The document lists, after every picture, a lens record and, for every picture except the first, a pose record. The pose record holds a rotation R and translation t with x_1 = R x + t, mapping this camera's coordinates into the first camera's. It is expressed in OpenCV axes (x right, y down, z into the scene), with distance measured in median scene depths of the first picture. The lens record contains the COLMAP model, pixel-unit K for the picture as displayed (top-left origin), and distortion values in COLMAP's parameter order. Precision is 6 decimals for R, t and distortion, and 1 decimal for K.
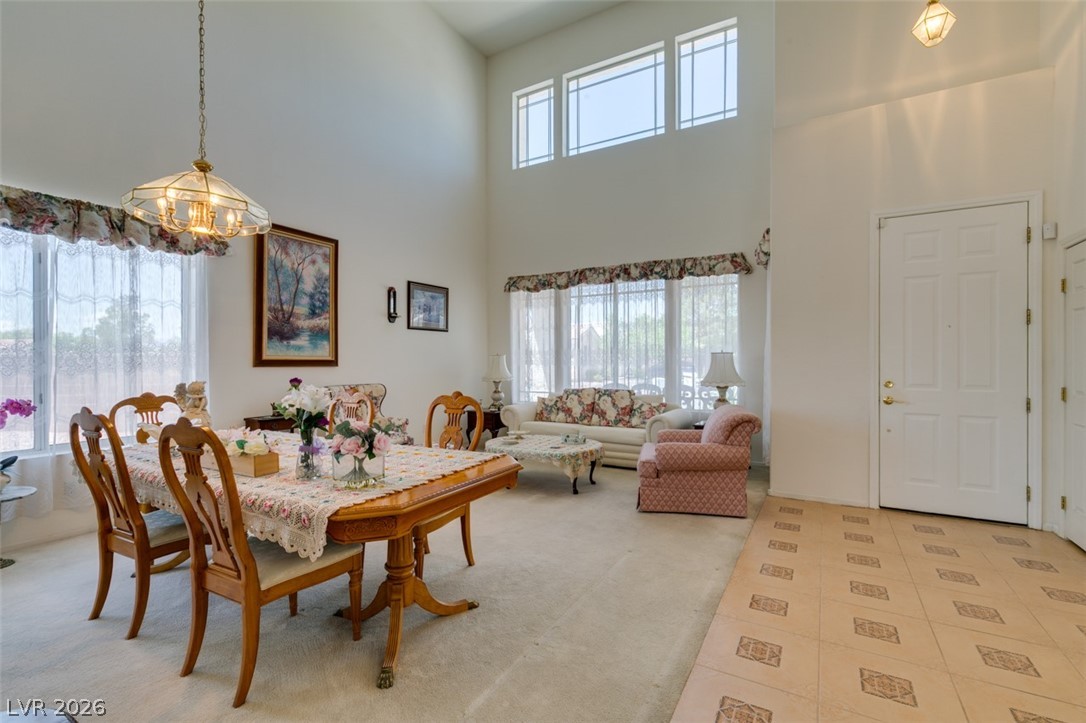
lens RADIAL K [[473.2, 0, 543.0], [0, 473.2, 361.5], [0, 0, 1]] dist [-0.001363, -0.000014]
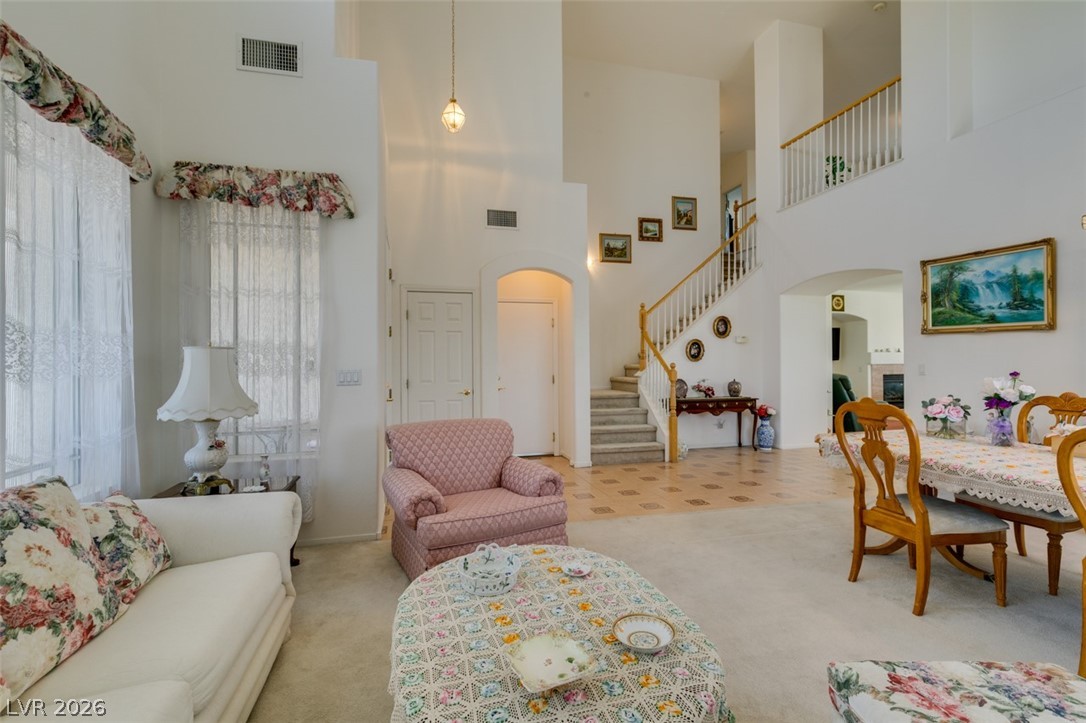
lens RADIAL K [[494.9, 0, 543.0], [0, 494.9, 361.5], [0, 0, 1]] dist [0.000867, -0.000025]
pose [[-0.715003, 0.012919, 0.699002, -0.195656], [0.018468, 0.999829, 0.000412, 0.000844], [-0.698877, 0.013204, -0.715120, 1.016565]]
